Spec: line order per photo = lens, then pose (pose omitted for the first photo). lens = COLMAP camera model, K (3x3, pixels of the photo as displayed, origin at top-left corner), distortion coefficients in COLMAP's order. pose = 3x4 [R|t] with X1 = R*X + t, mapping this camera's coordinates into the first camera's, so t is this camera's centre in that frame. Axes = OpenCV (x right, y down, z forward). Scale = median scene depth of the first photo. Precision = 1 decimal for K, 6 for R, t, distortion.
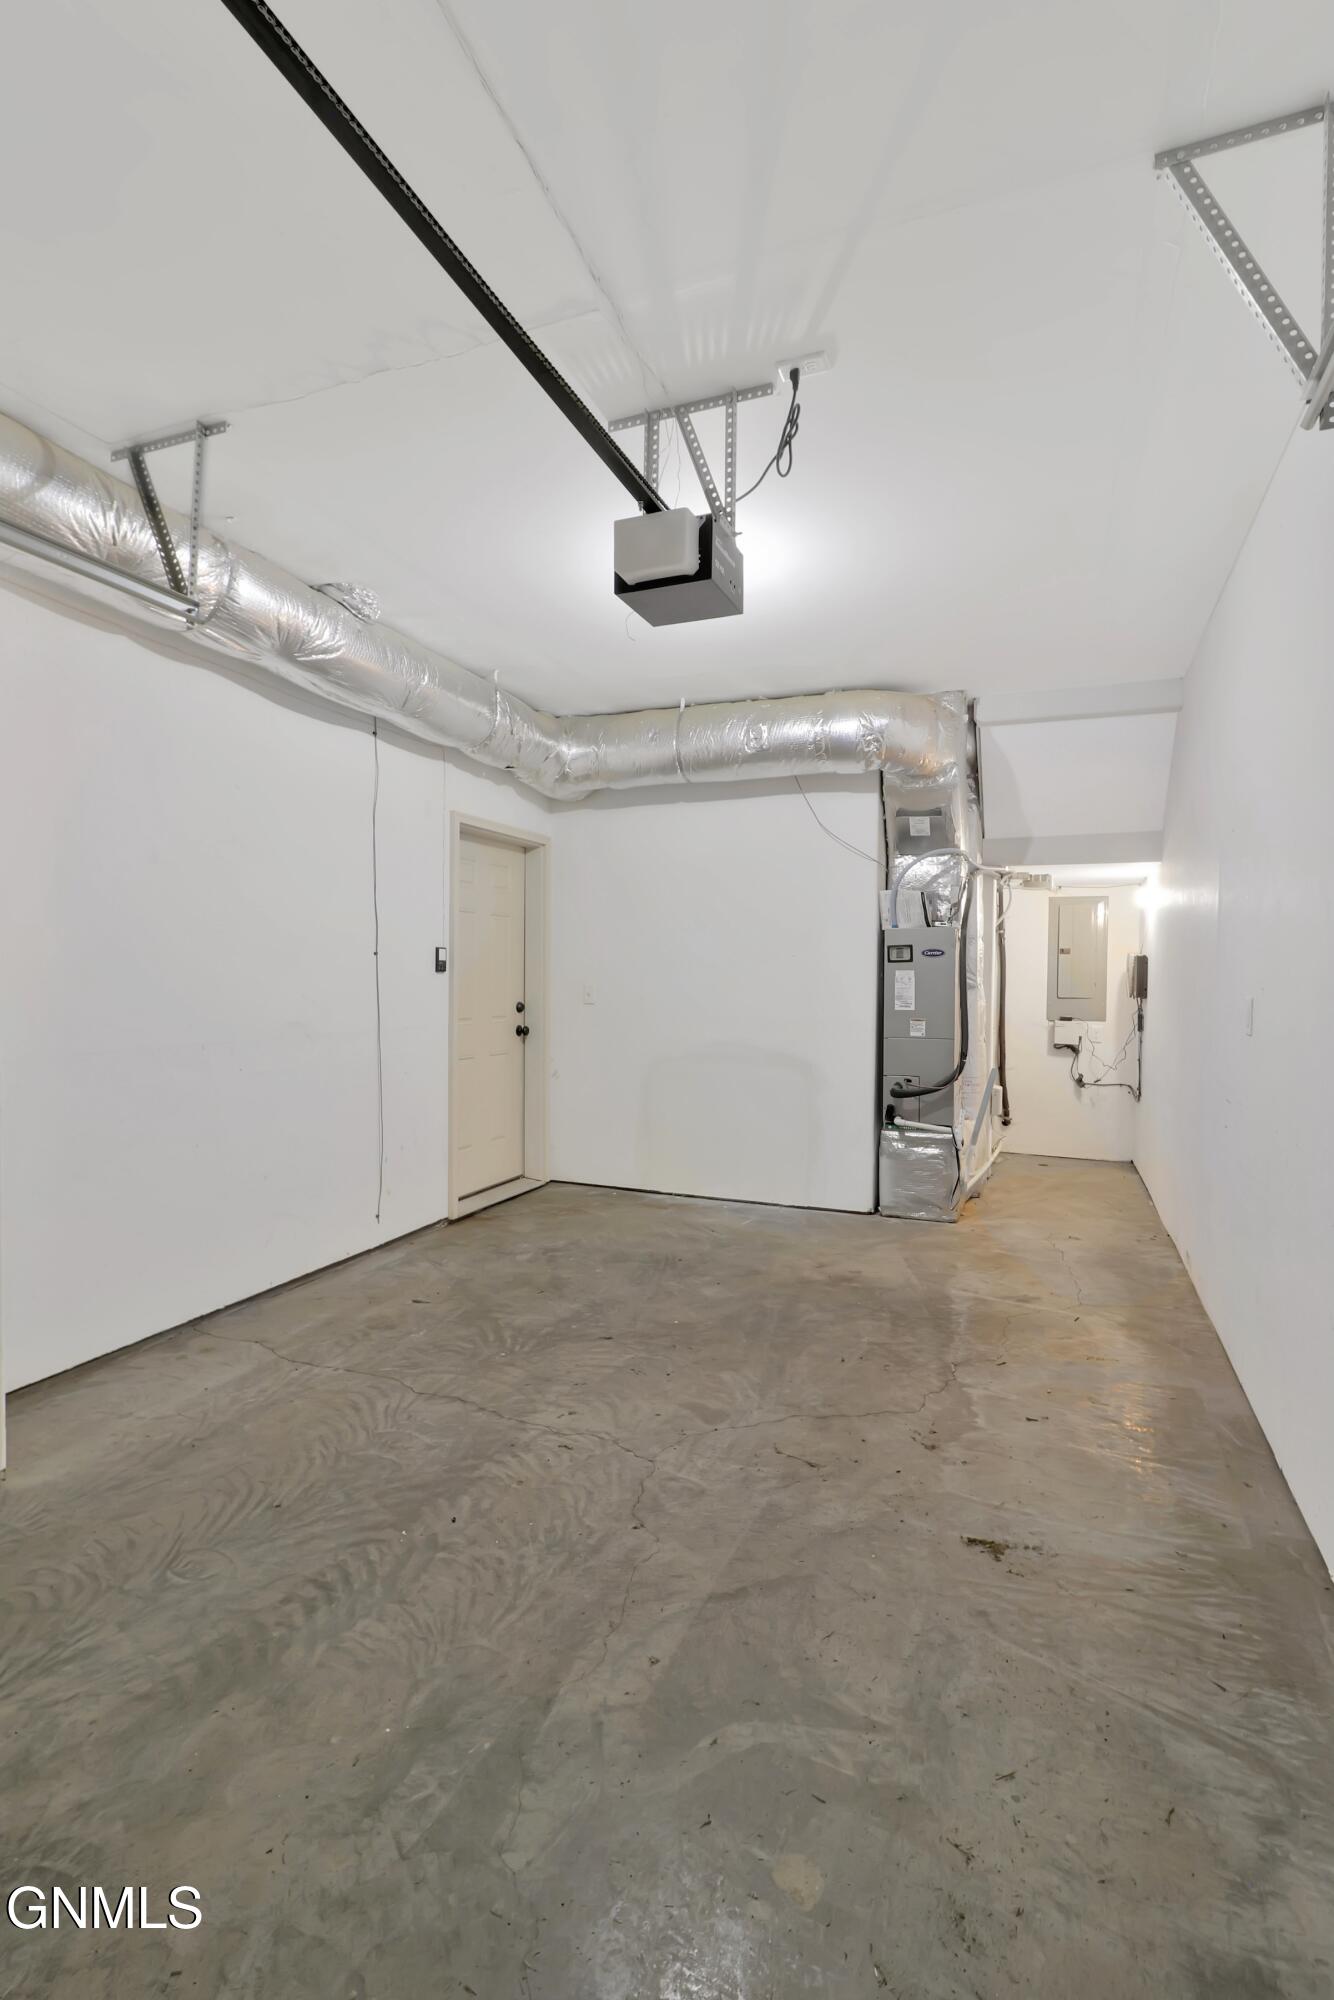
lens RADIAL K [[932.6, 0, 647.1], [0, 932.6, 995.3], [0, 0, 1]] dist [0.002353, 0.000679]
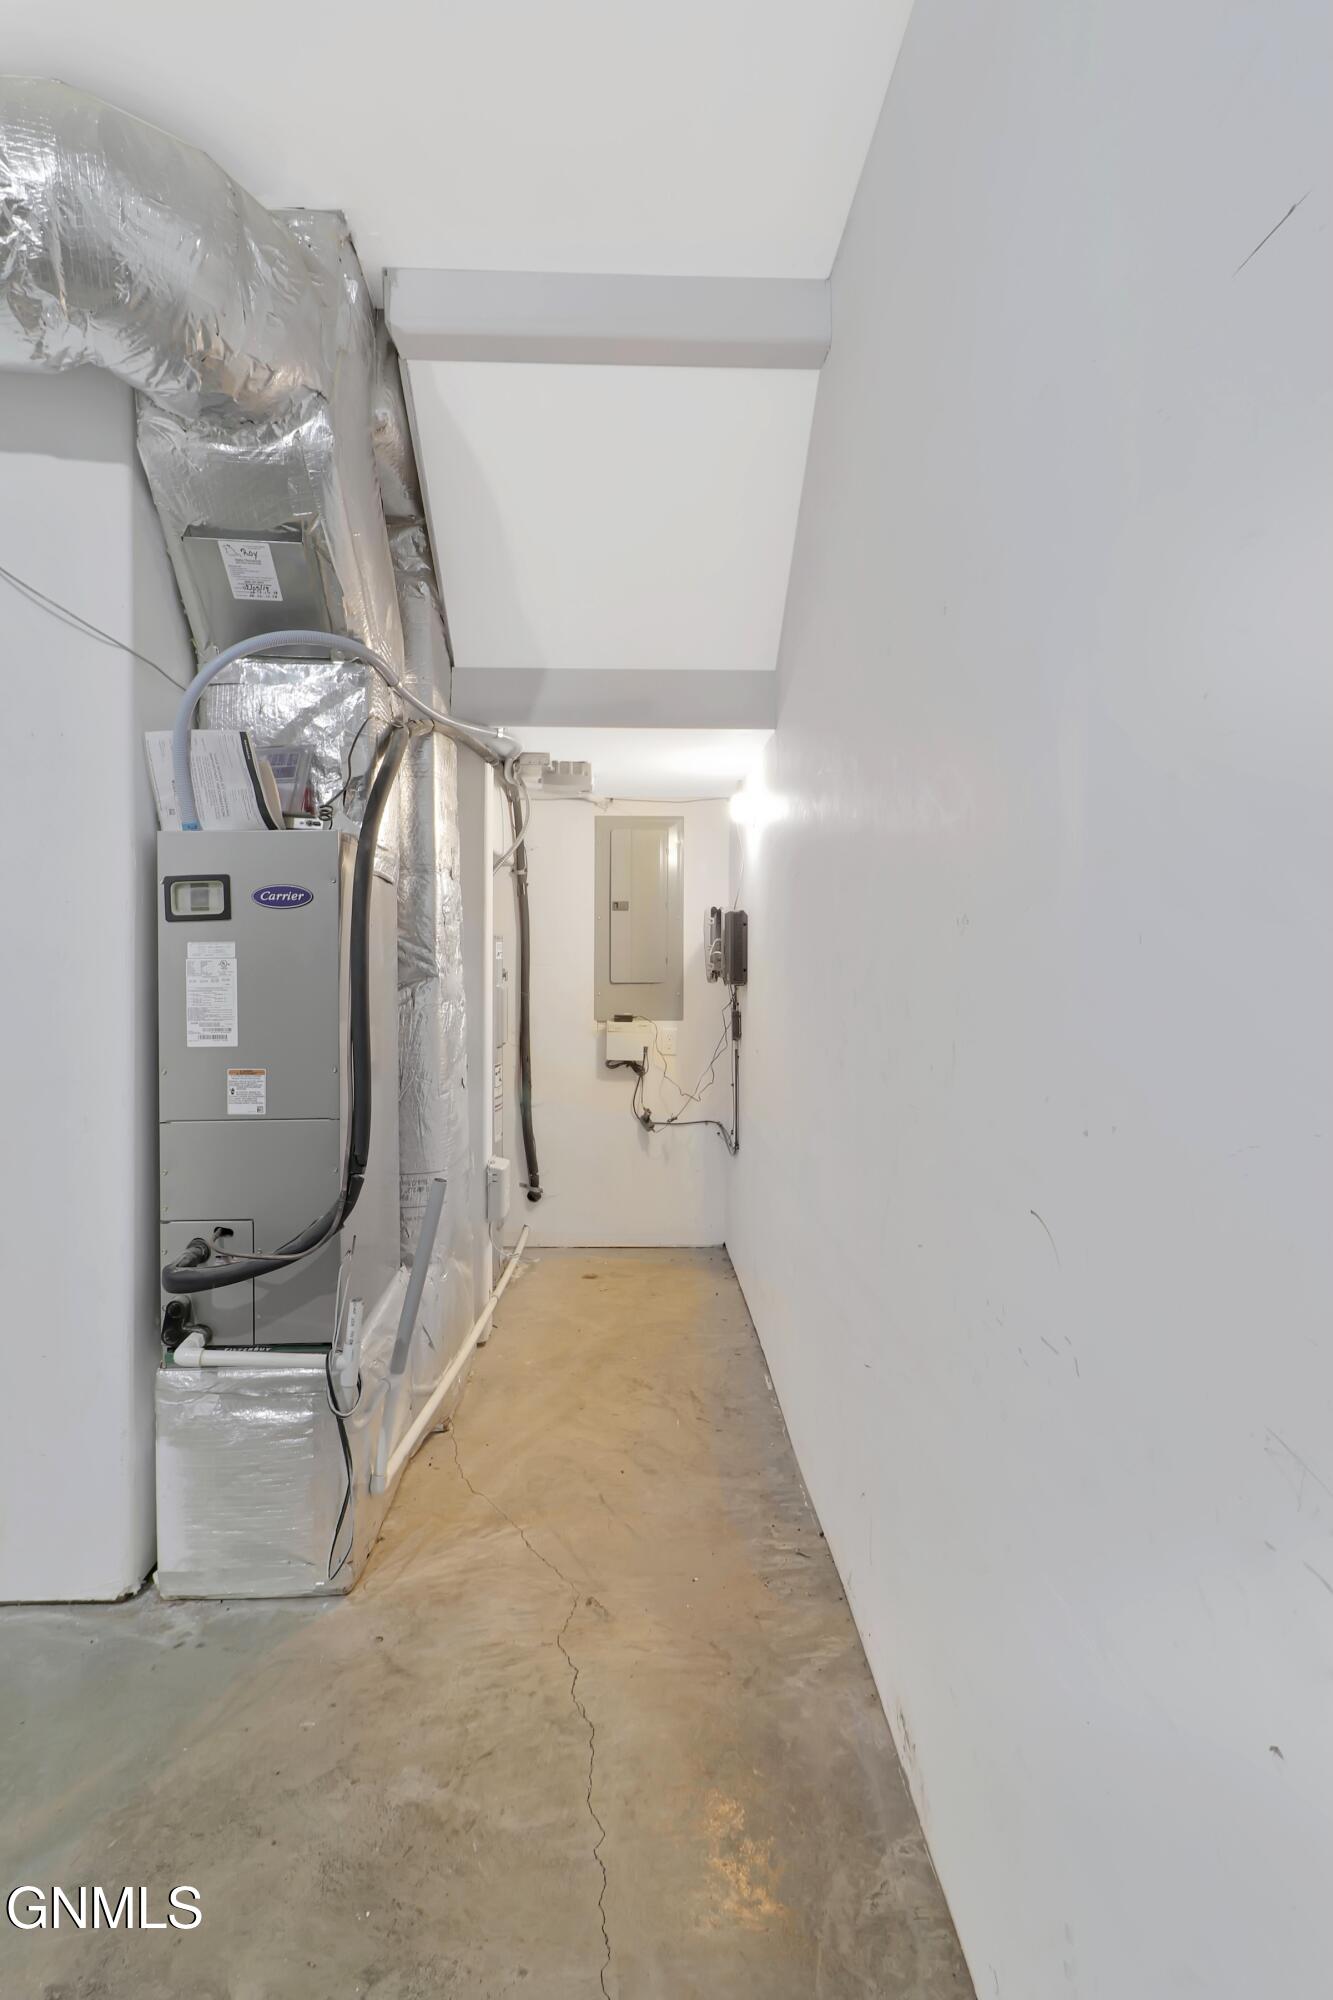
lens RADIAL K [[932.6, 0, 646.6], [0, 932.6, 995.3], [0, 0, 1]] dist [0.002353, 0.000679]
pose [[0.911574, -0.033282, 0.409786, 0.295387], [0.018398, 0.999022, 0.040212, -0.018029], [-0.410723, -0.029117, 0.911295, 0.609076]]
